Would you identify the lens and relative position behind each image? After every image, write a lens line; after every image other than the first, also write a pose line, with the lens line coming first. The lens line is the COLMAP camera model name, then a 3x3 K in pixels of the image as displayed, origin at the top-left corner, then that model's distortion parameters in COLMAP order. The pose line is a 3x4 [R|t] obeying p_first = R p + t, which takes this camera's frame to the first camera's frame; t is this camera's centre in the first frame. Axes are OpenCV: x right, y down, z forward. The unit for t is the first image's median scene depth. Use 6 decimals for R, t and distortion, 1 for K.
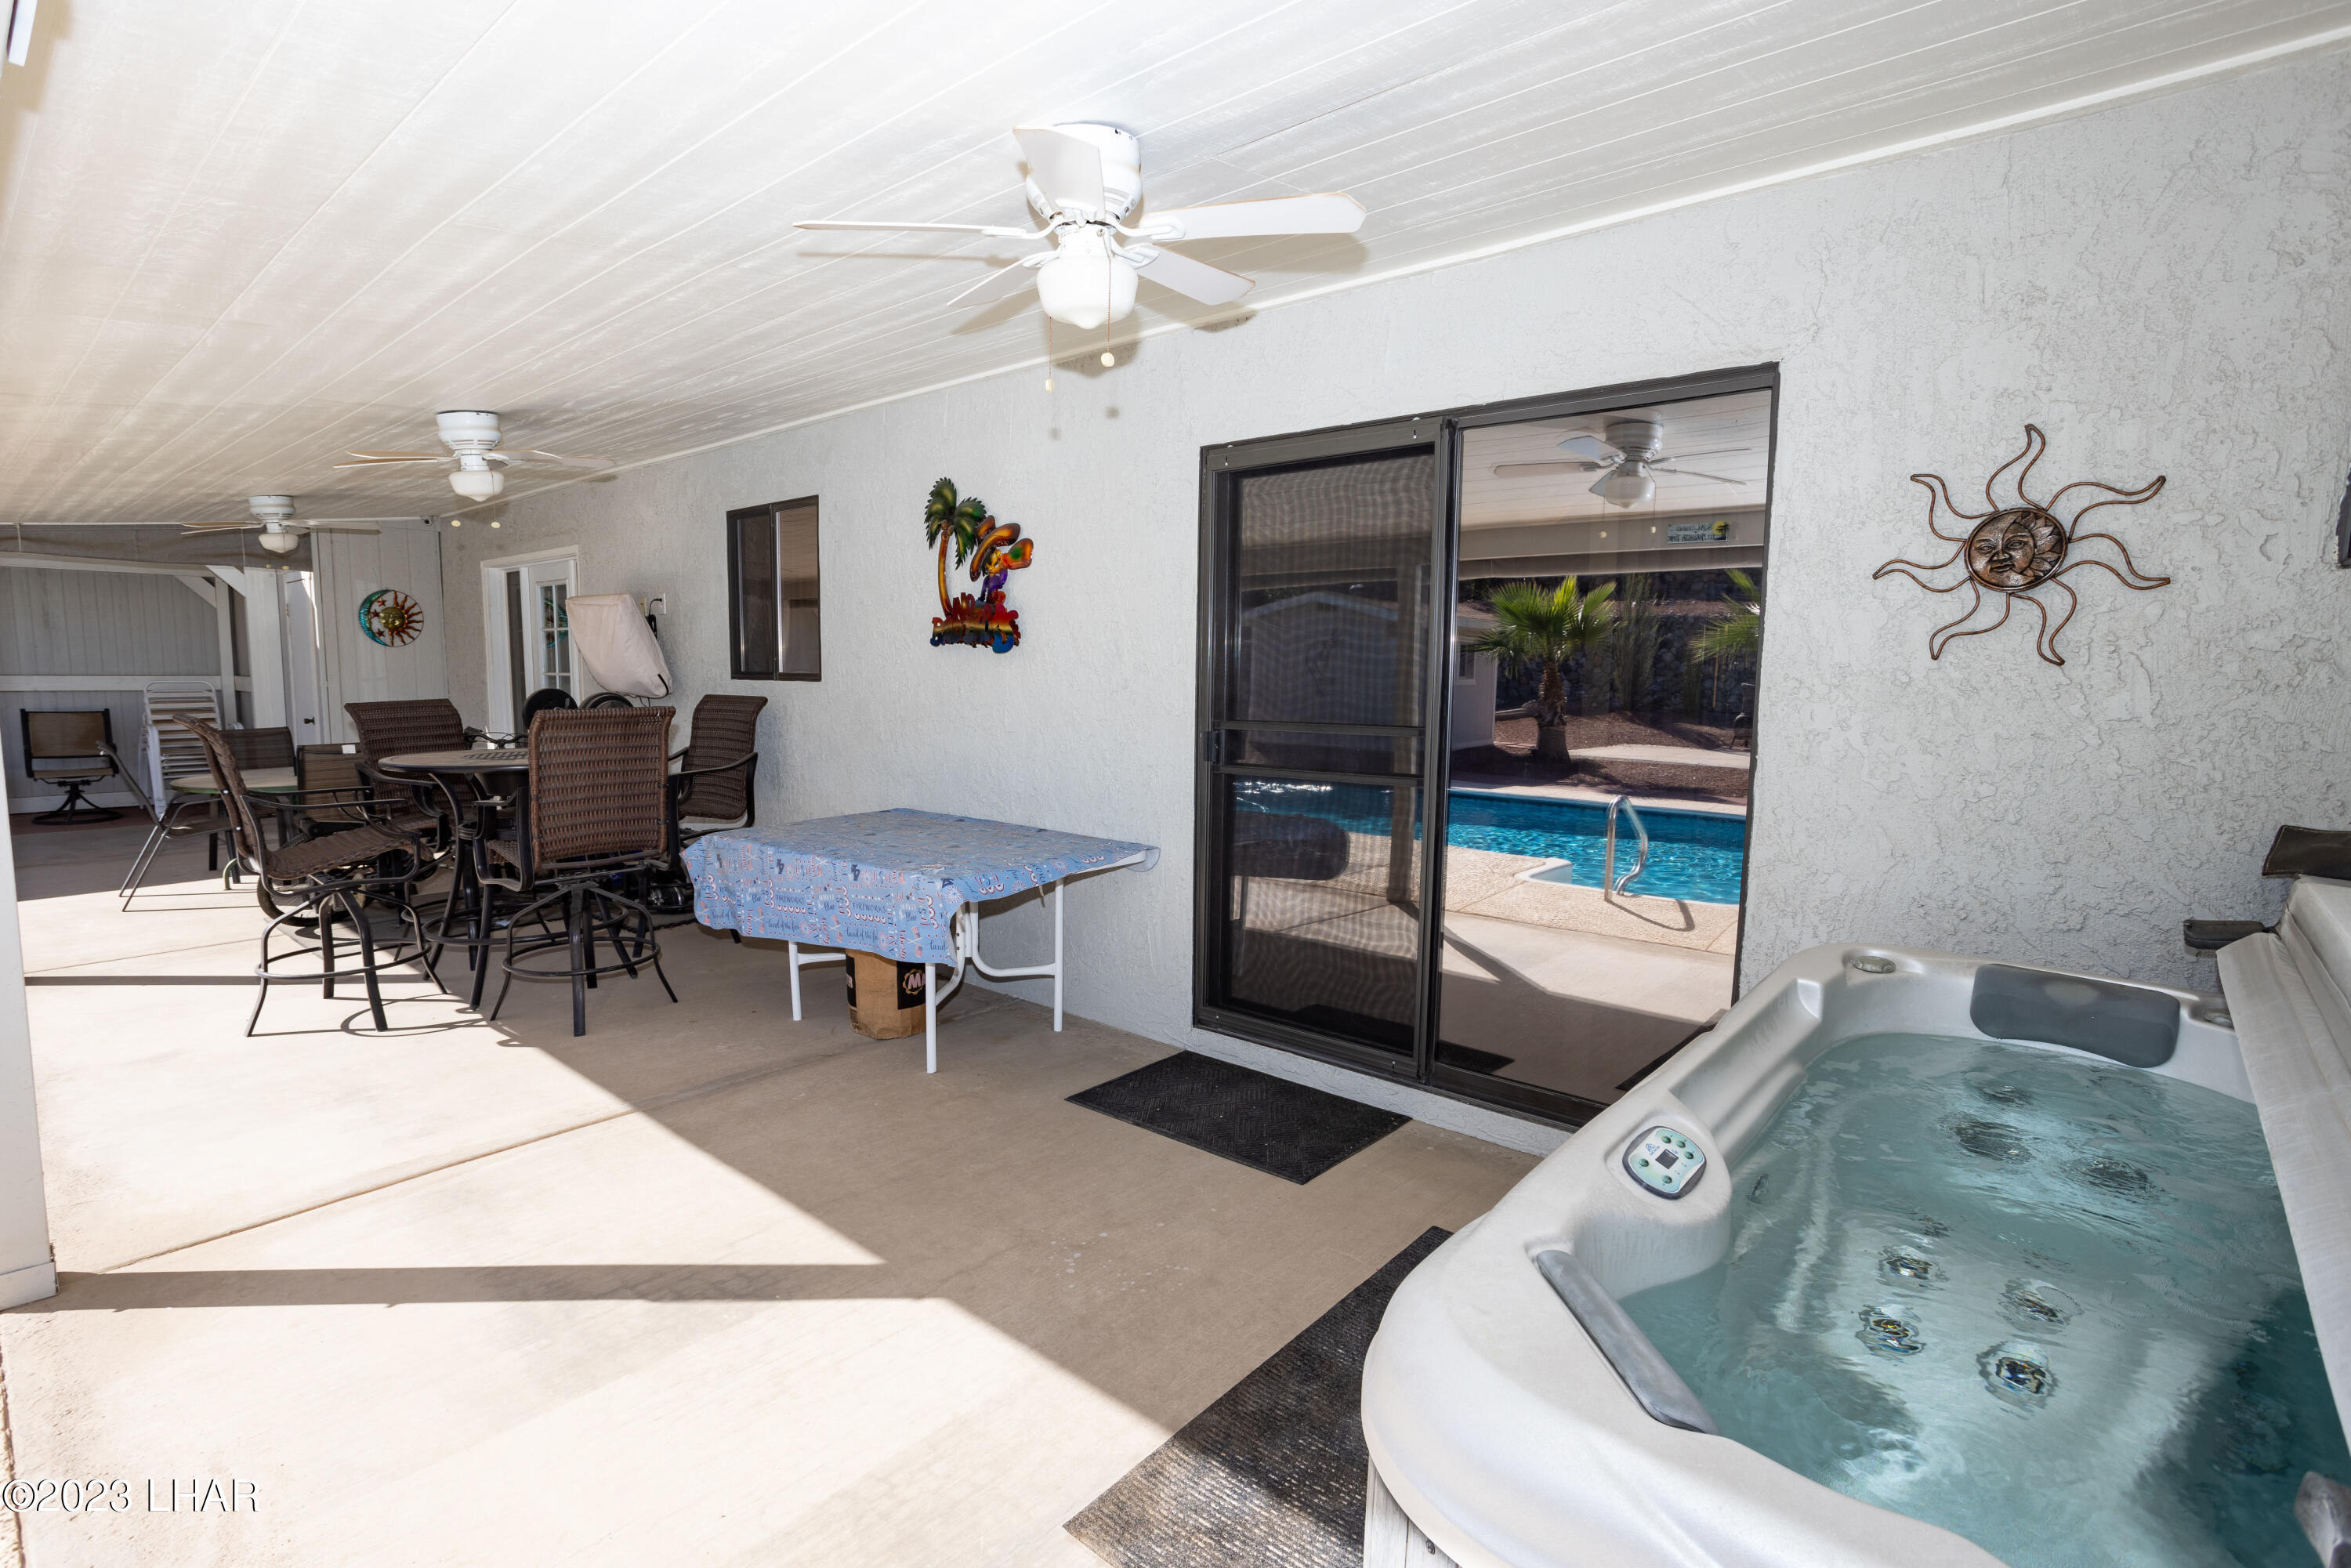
lens RADIAL K [[1108.2, 0, 1166.1], [0, 1108.2, 789.4], [0, 0, 1]] dist [-0.023148, 0.014648]
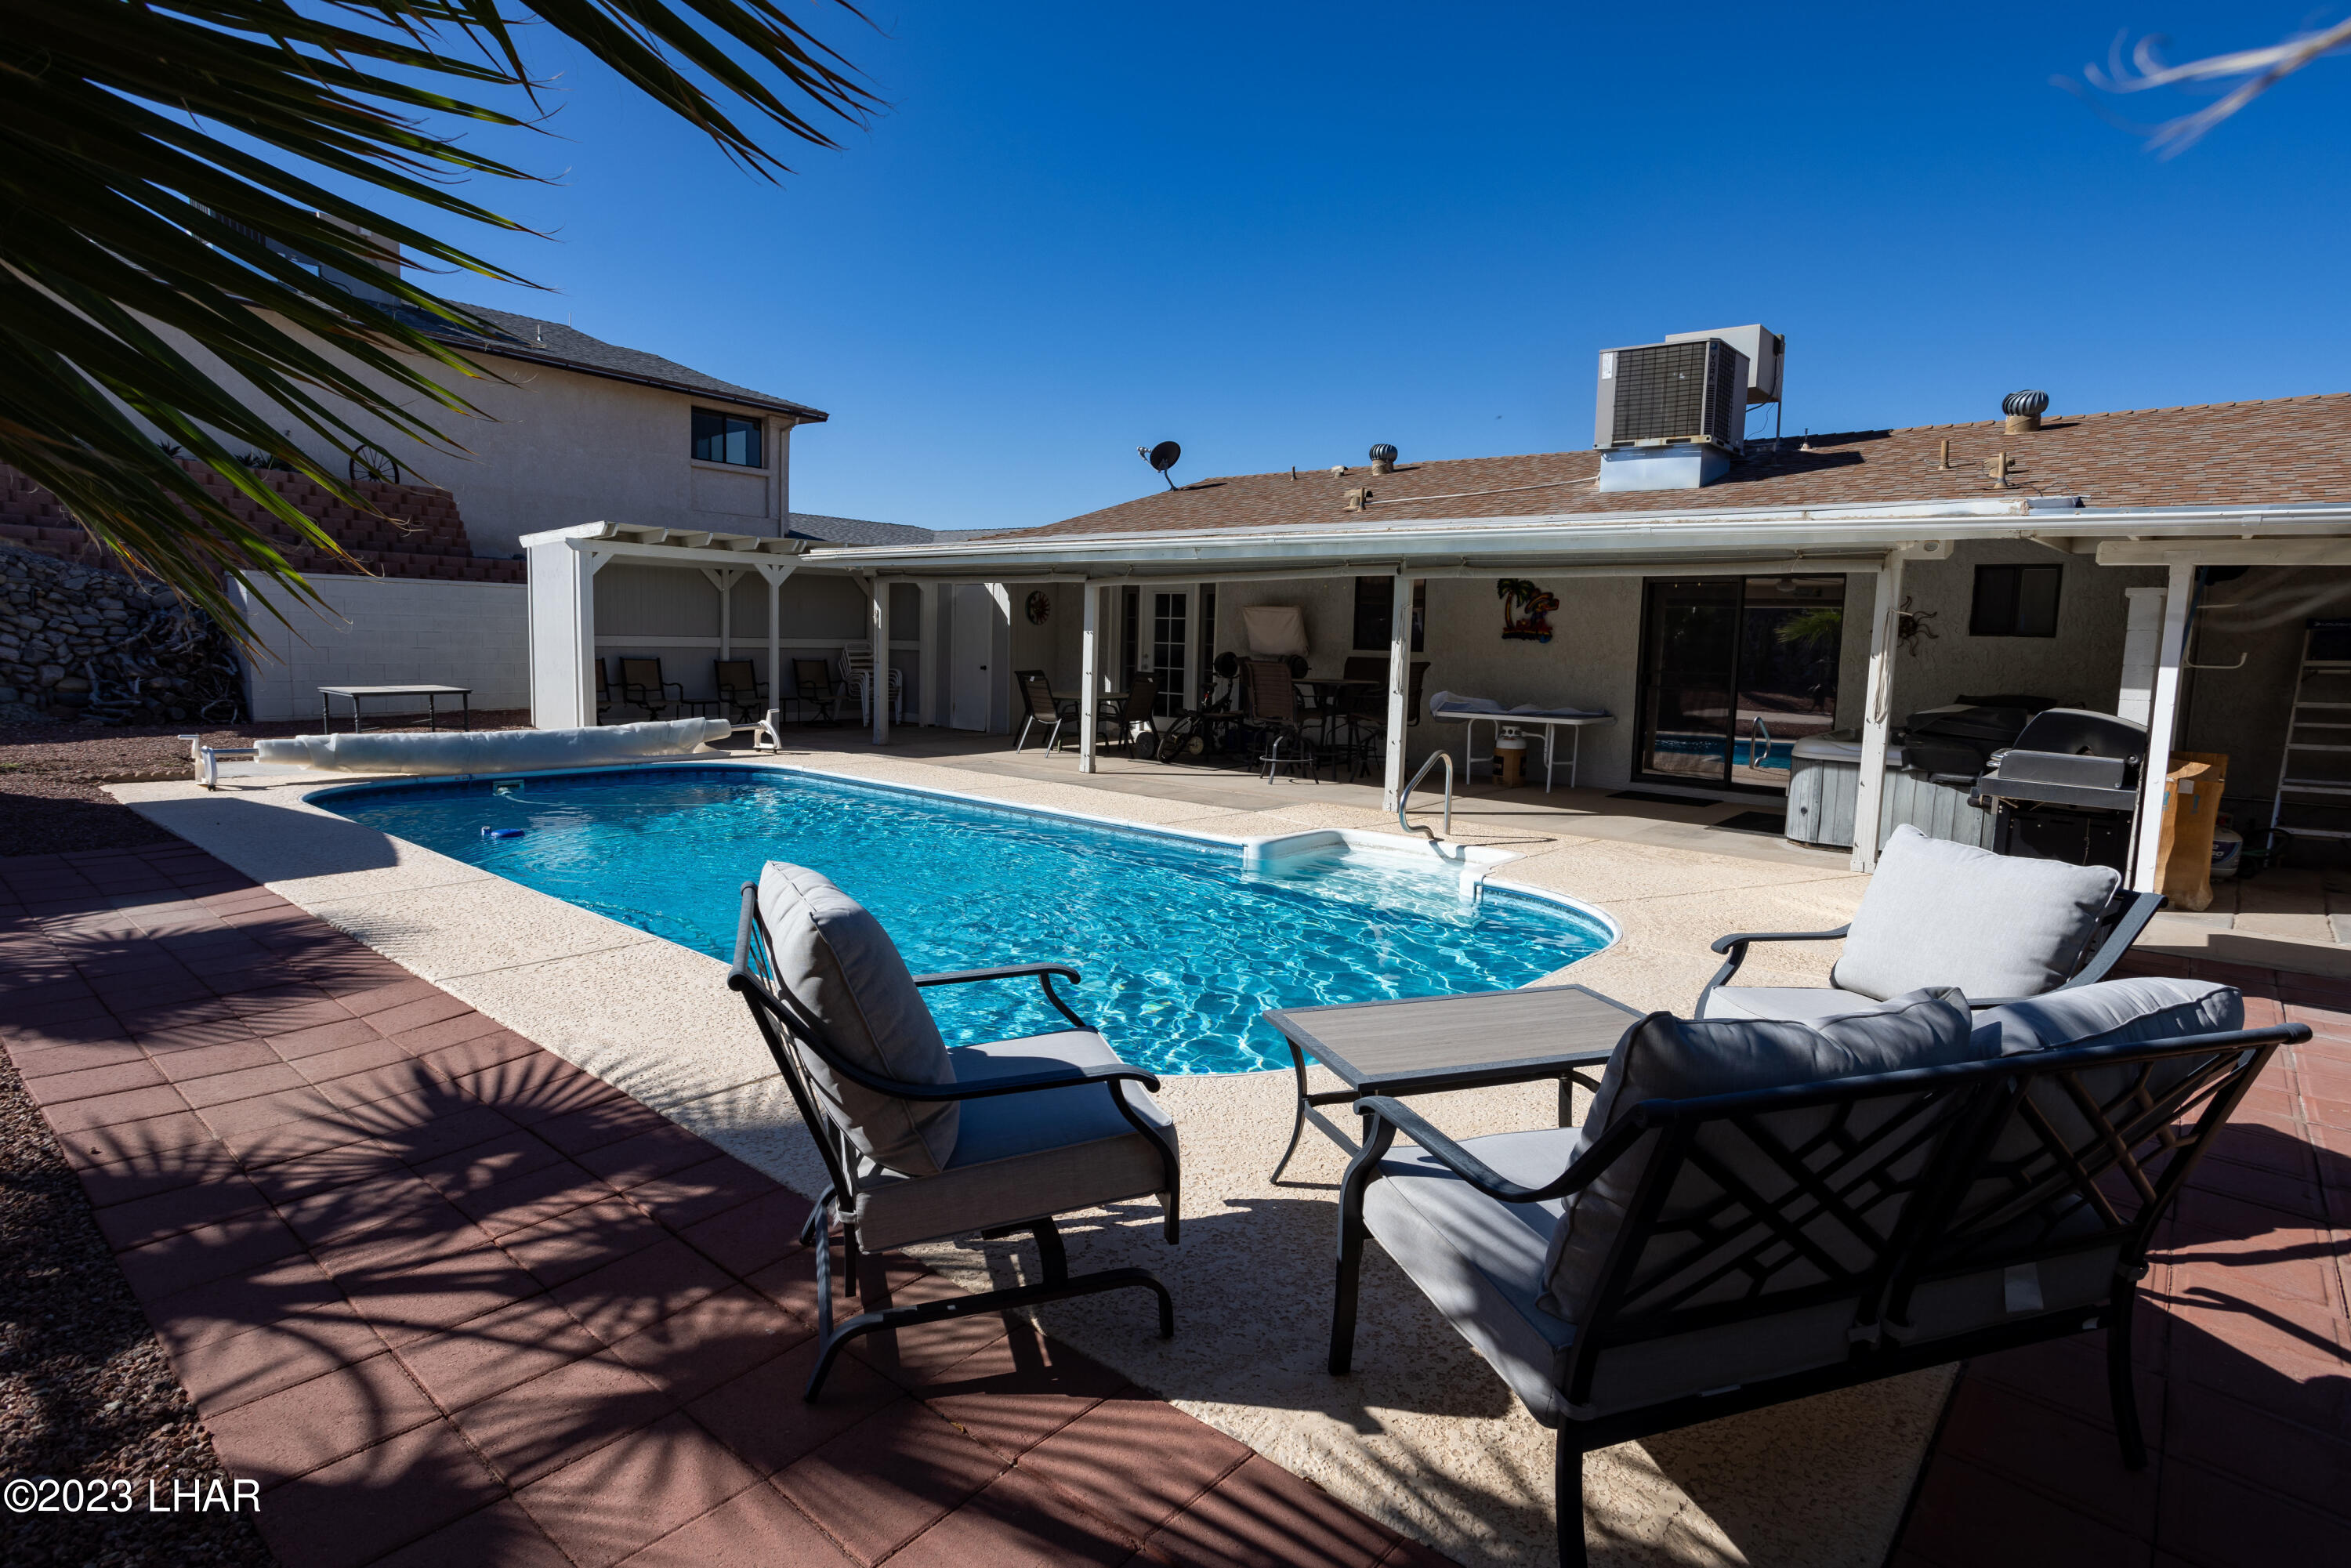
lens RADIAL K [[1239.0, 0, 1166.0], [0, 1239.0, 774.4], [0, 0, 1]] dist [-0.002416, -0.000138]
pose [[0.999841, 0.017806, 0.000681, -1.739003], [-0.017807, 0.999841, 0.000960, 0.330620], [-0.000664, -0.000972, 0.999999, -3.186227]]
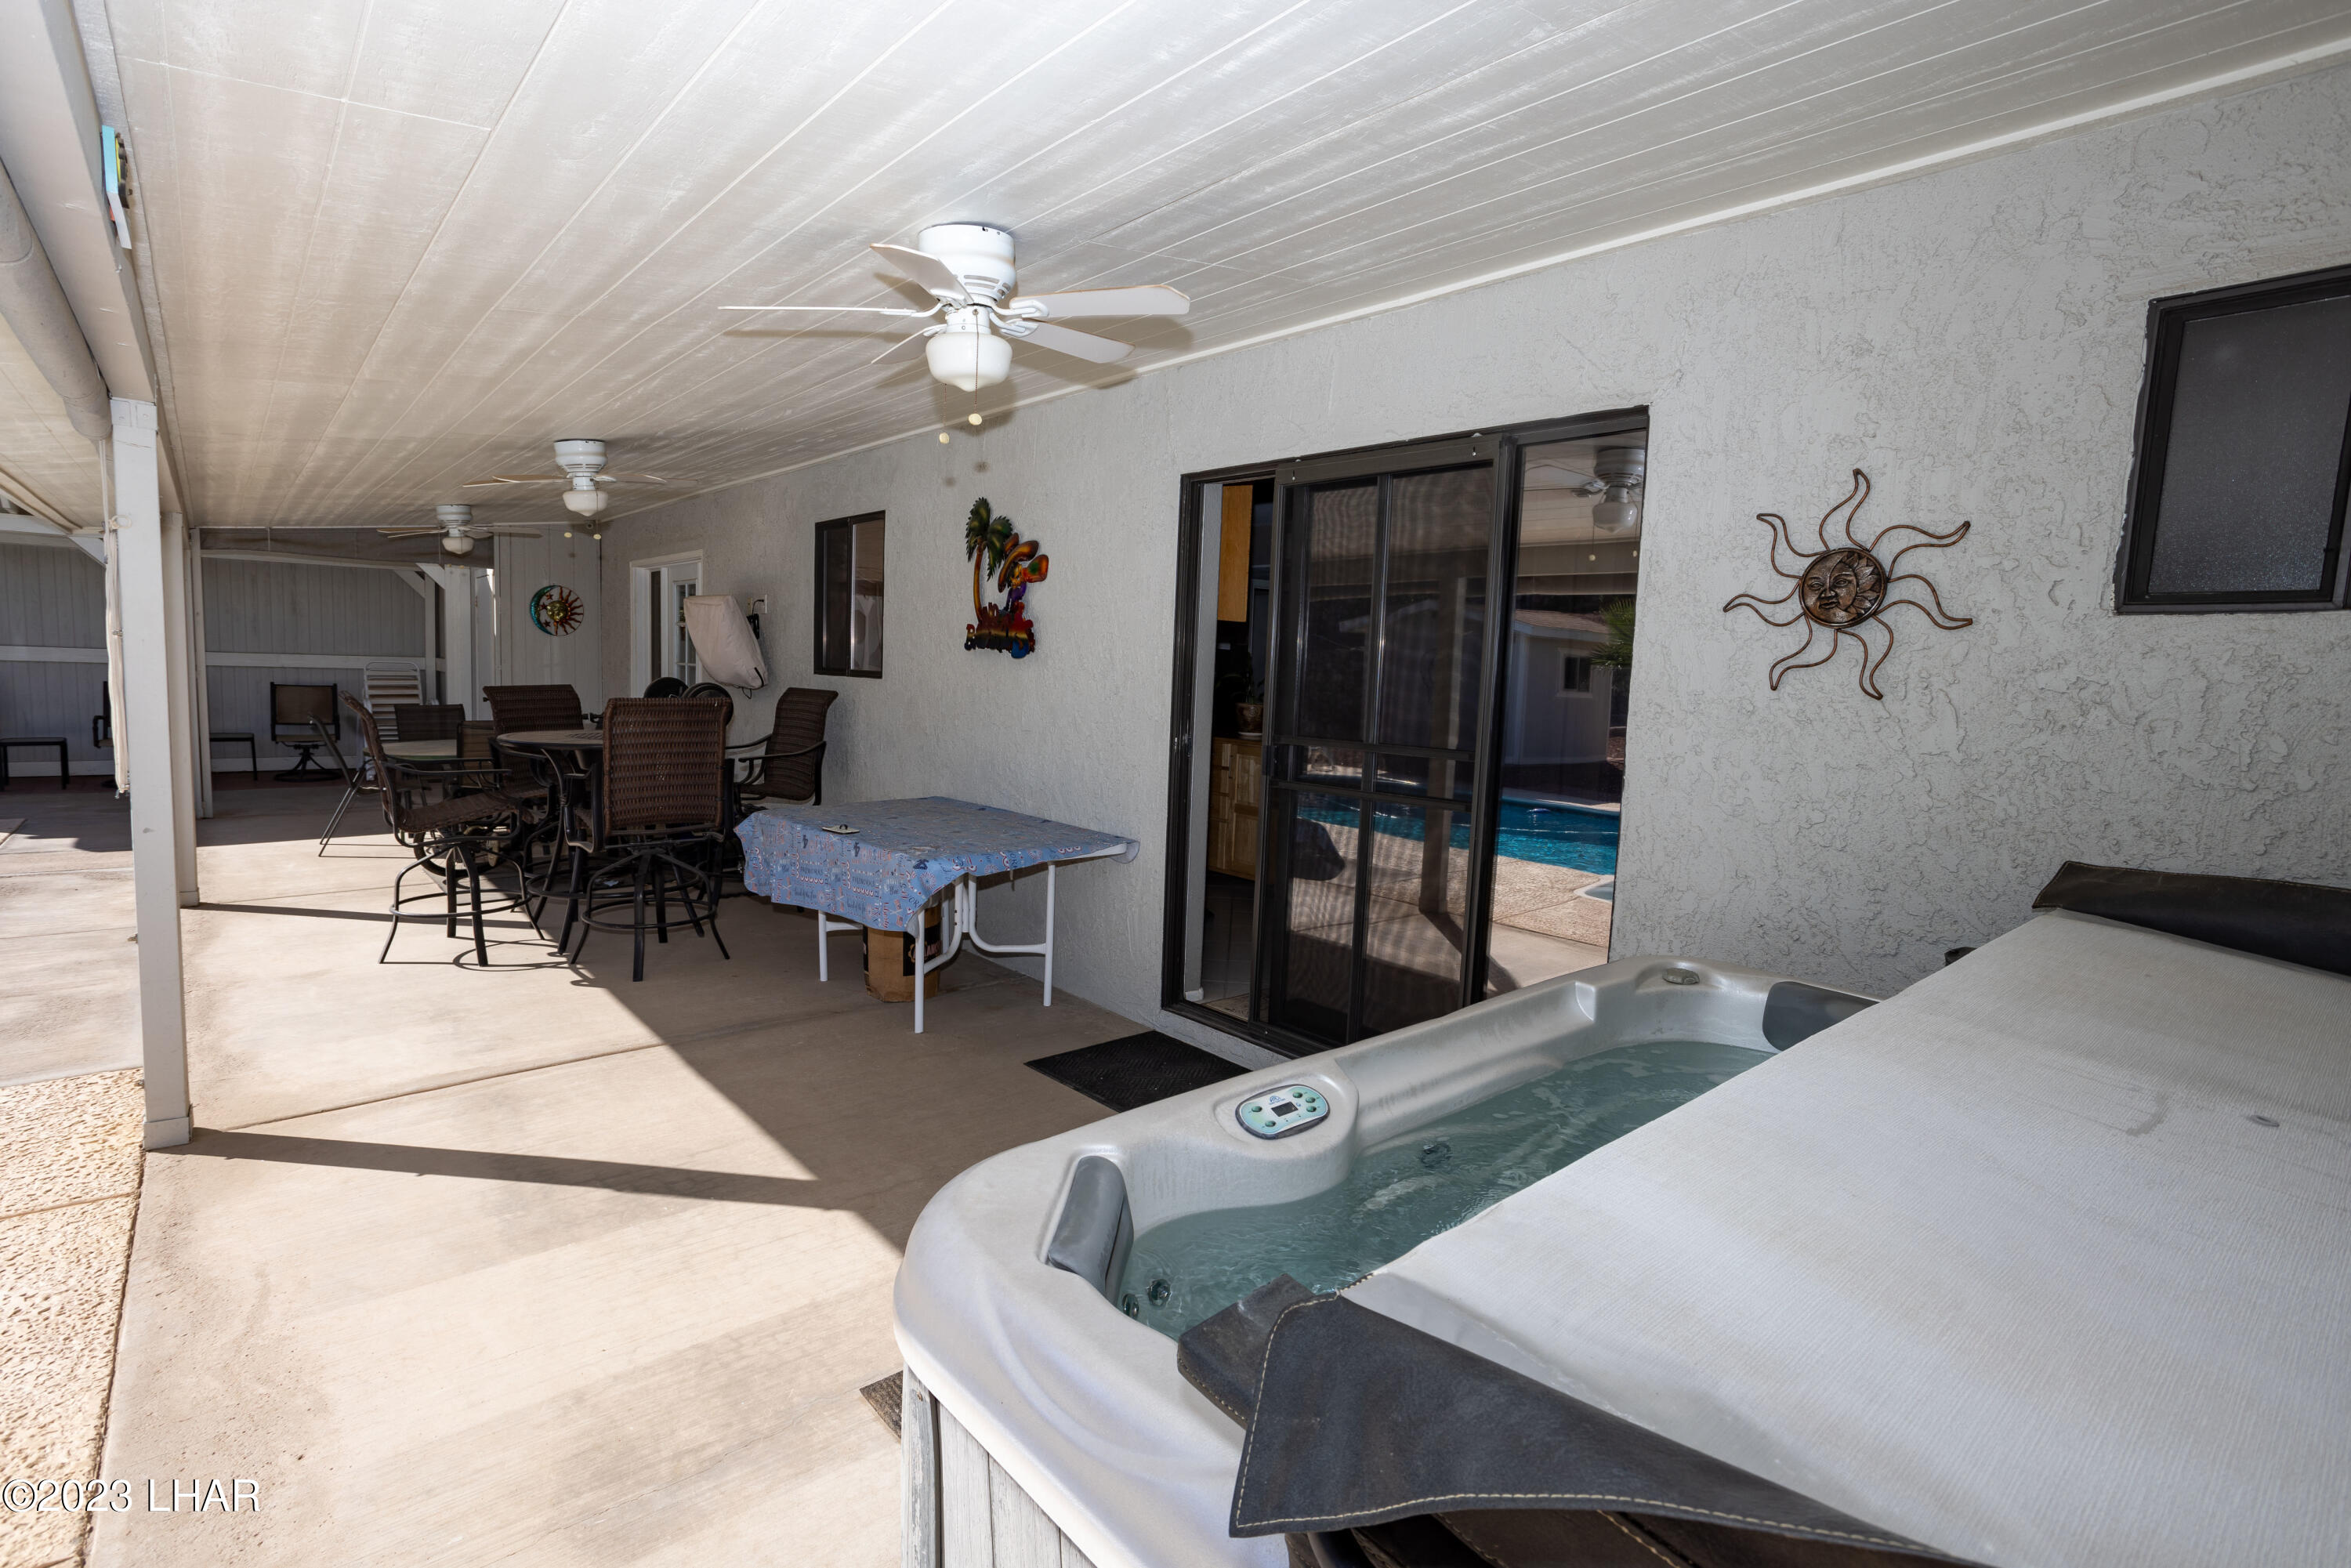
lens RADIAL K [[1108.2, 0, 1163.8], [0, 1108.2, 774.8], [0, 0, 1]] dist [-0.023148, 0.014648]
pose [[0.989736, 0.038940, -0.137500, 0.254574], [-0.040865, 0.999102, -0.011209, -0.002116], [0.136940, 0.016713, 0.990438, -0.110198]]
